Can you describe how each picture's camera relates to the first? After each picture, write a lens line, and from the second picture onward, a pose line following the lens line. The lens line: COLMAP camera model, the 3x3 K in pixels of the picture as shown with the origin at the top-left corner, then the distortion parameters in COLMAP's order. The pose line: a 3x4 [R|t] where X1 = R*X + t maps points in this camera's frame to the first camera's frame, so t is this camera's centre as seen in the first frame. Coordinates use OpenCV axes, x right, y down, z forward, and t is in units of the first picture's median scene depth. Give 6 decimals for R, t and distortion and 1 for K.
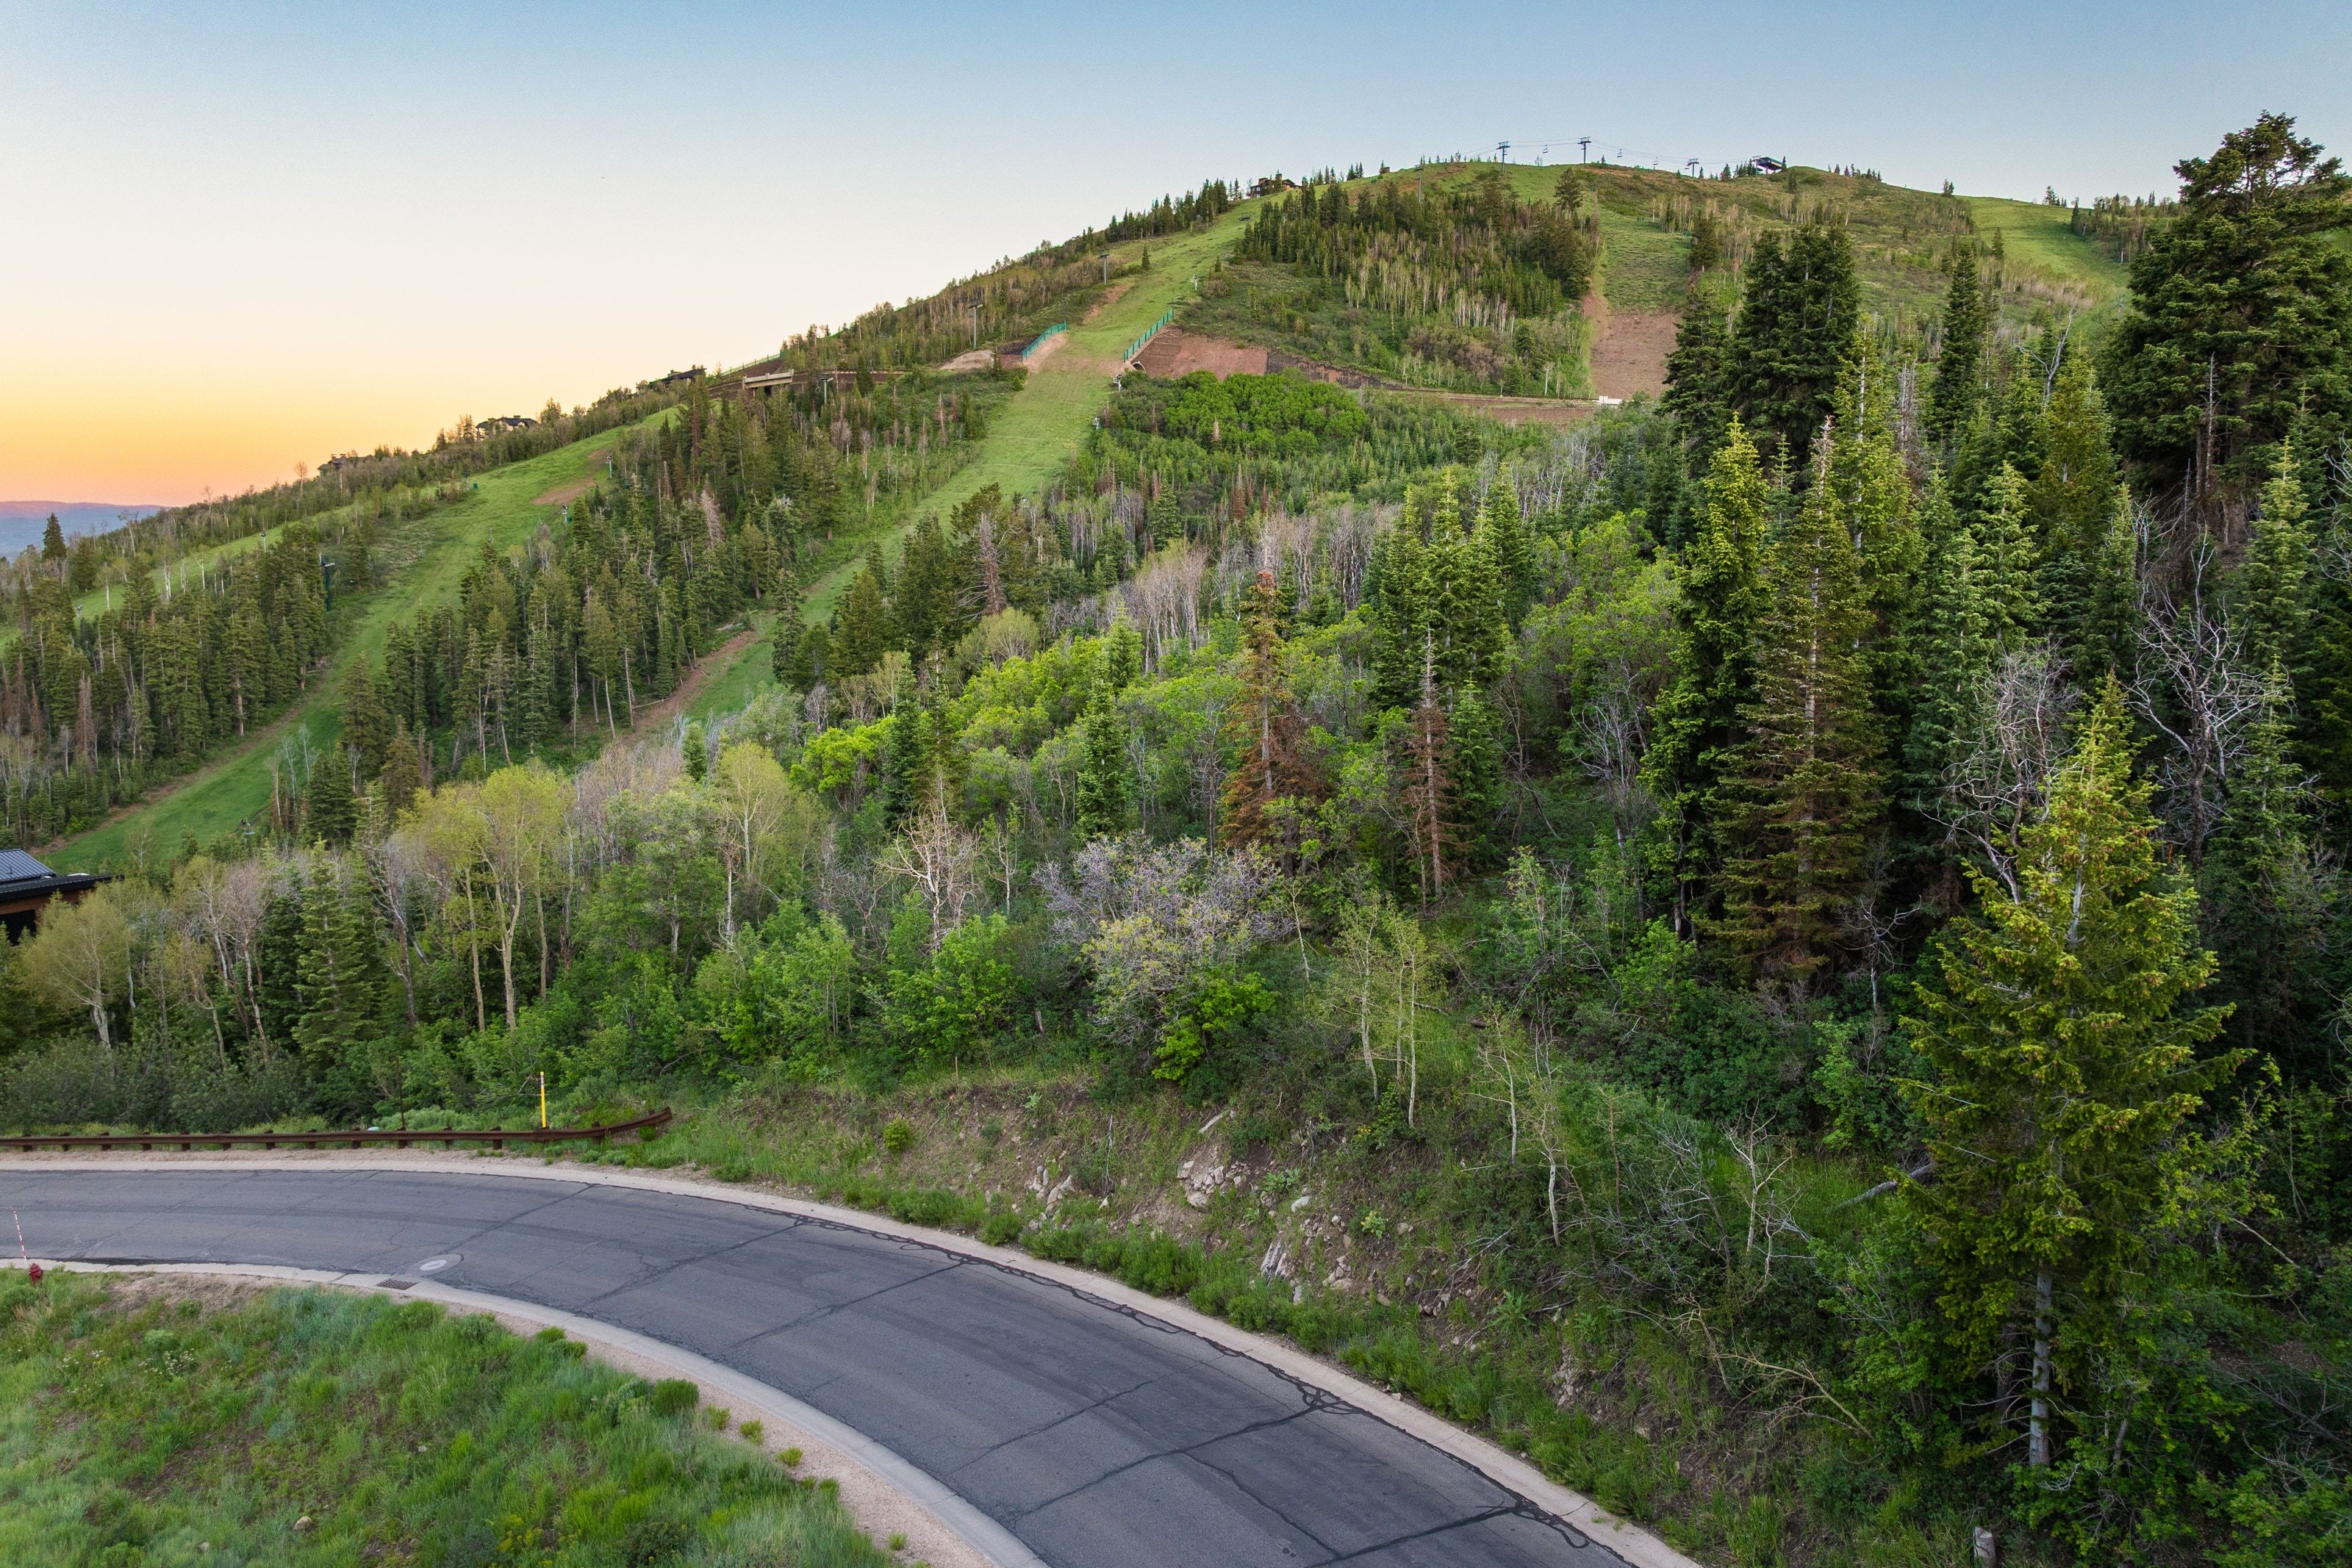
lens RADIAL K [[1646.4, 0, 1183.3], [0, 1646.4, 781.5], [0, 0, 1]] dist [-0.032407, -0.008301]
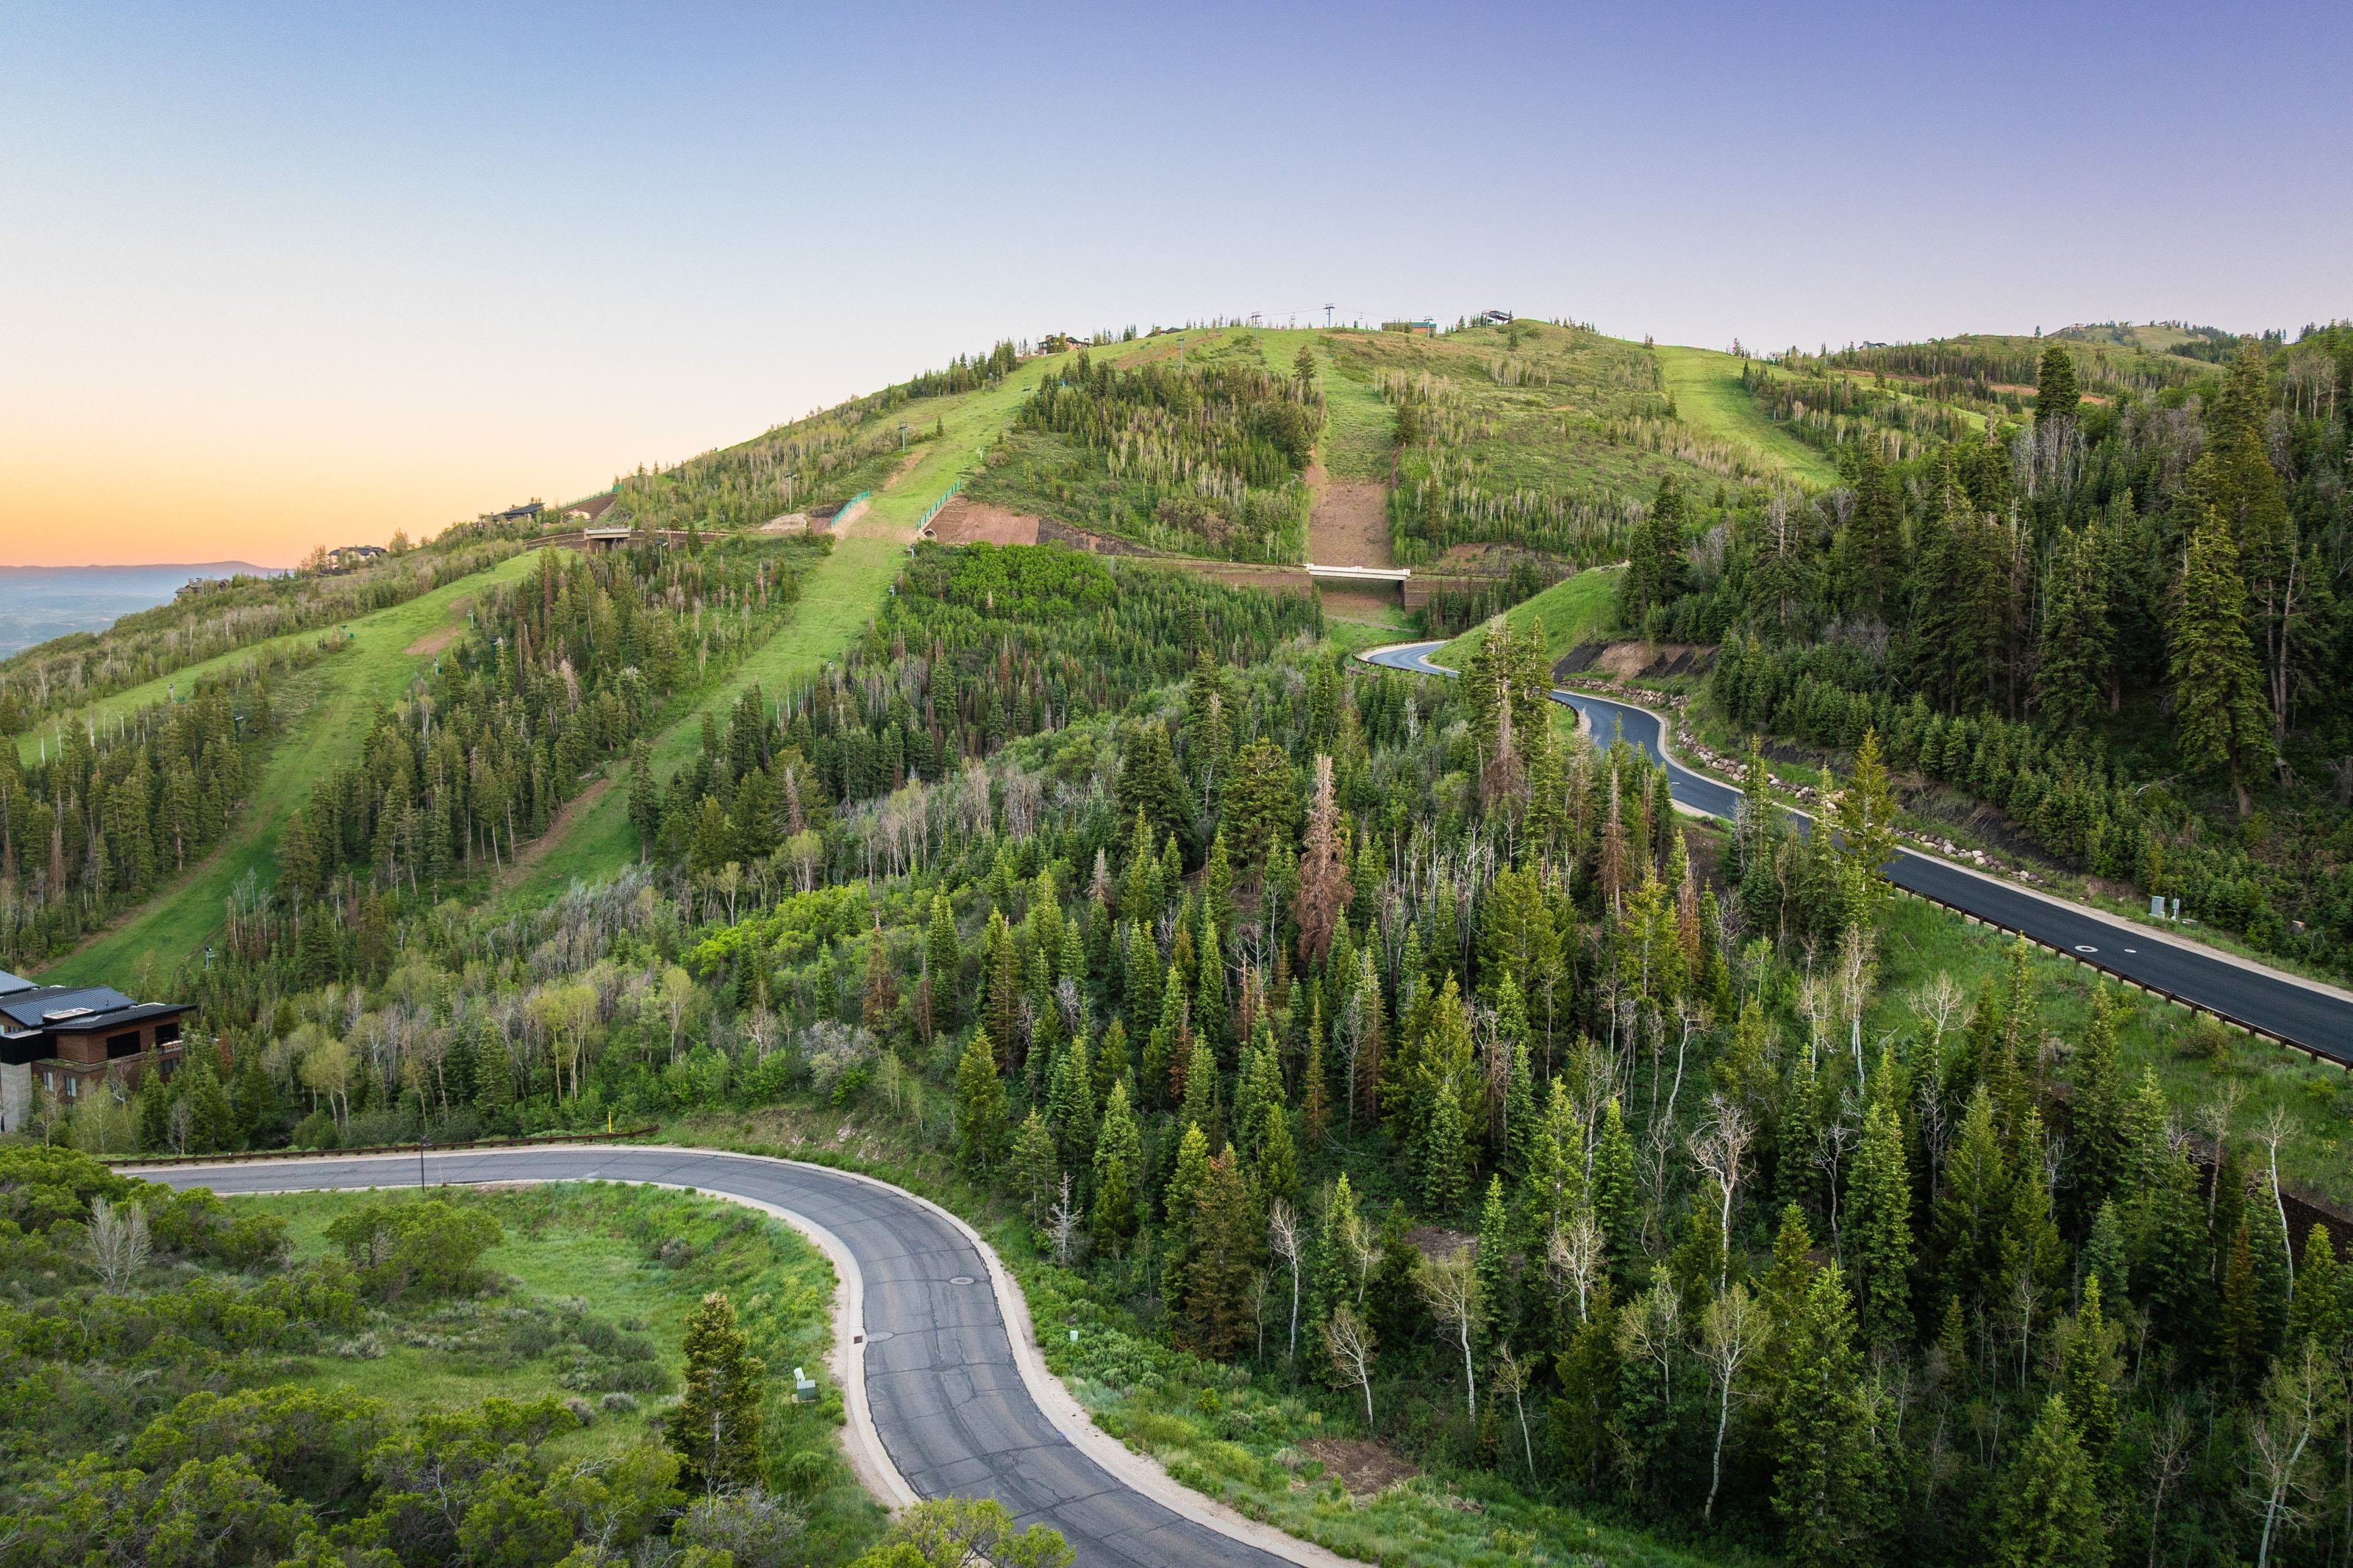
lens RADIAL K [[1647.1, 0, 1182.9], [0, 1647.1, 785.7], [0, 0, 1]] dist [-0.032407, -0.008301]
pose [[0.994567, -0.010914, 0.103525, 0.030175], [0.014322, 0.999378, -0.032238, -0.028859], [-0.103109, 0.033546, 0.994104, -0.200903]]
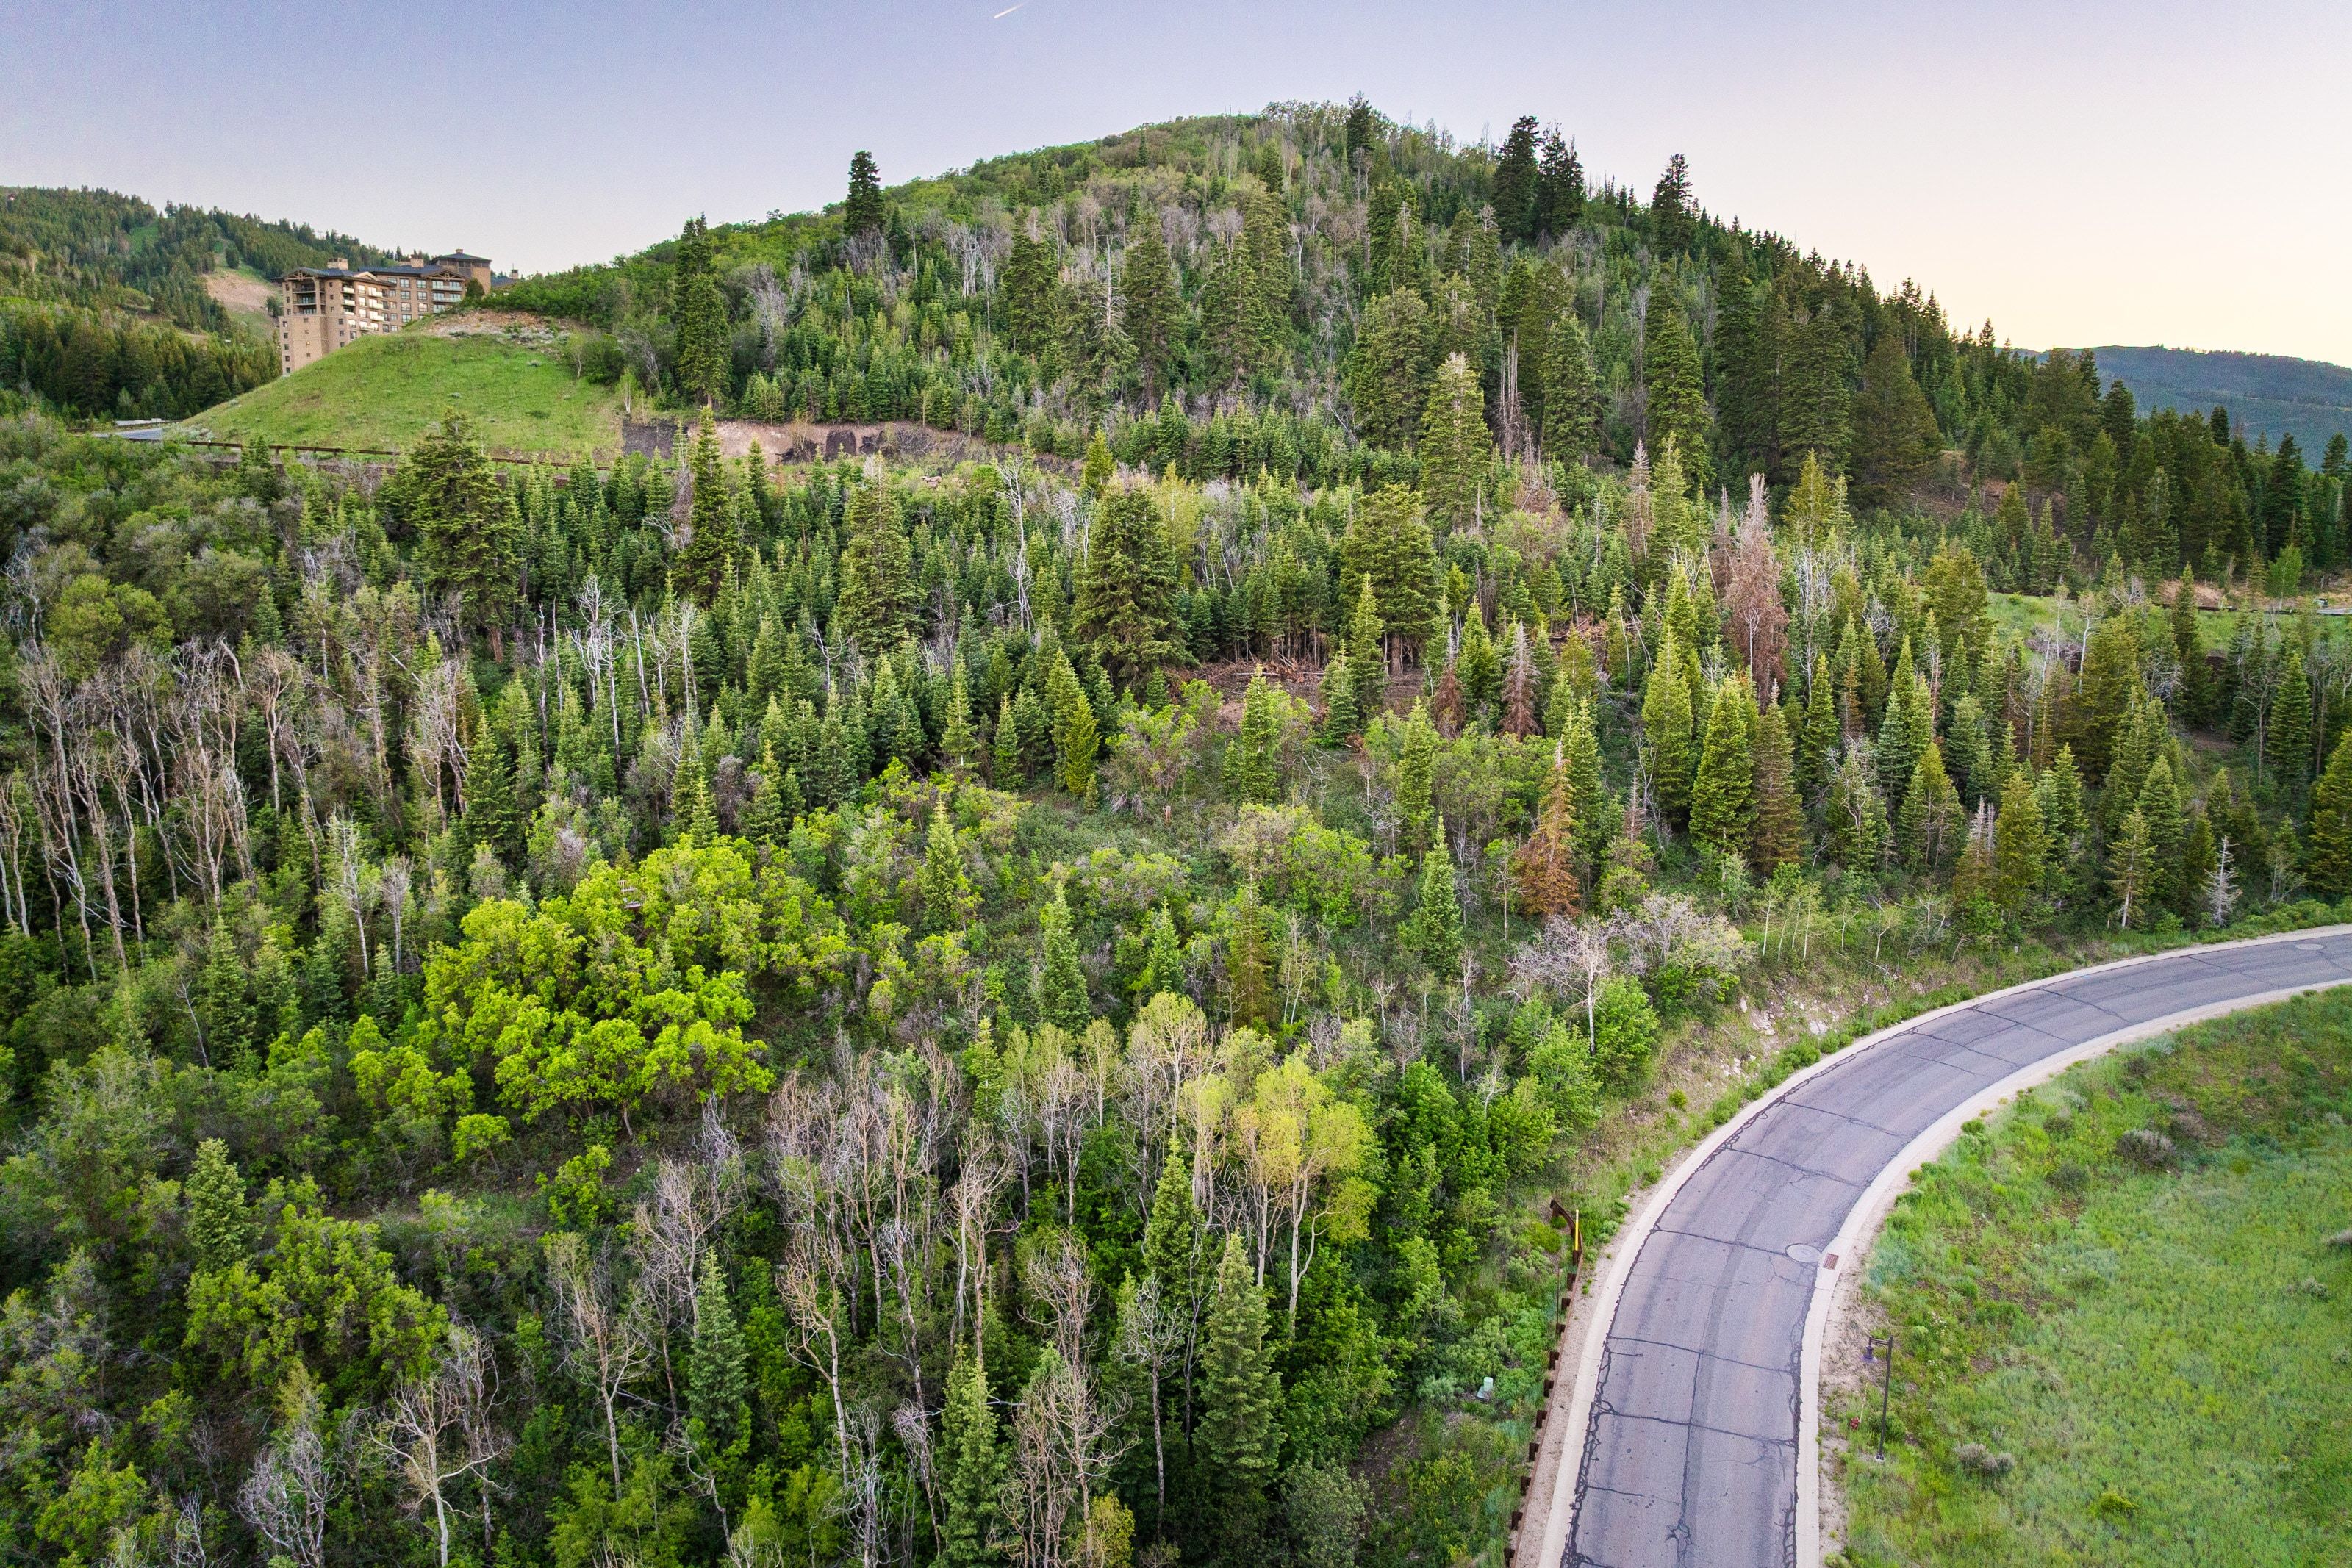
lens RADIAL K [[1646.4, 0, 1183.1], [0, 1646.4, 786.4], [0, 0, 1]] dist [-0.032407, -0.008301]
pose [[0.070939, -0.174123, 0.982165, -0.191974], [0.133722, 0.977418, 0.163623, -0.048711], [-0.988477, 0.119730, 0.092621, 0.132640]]
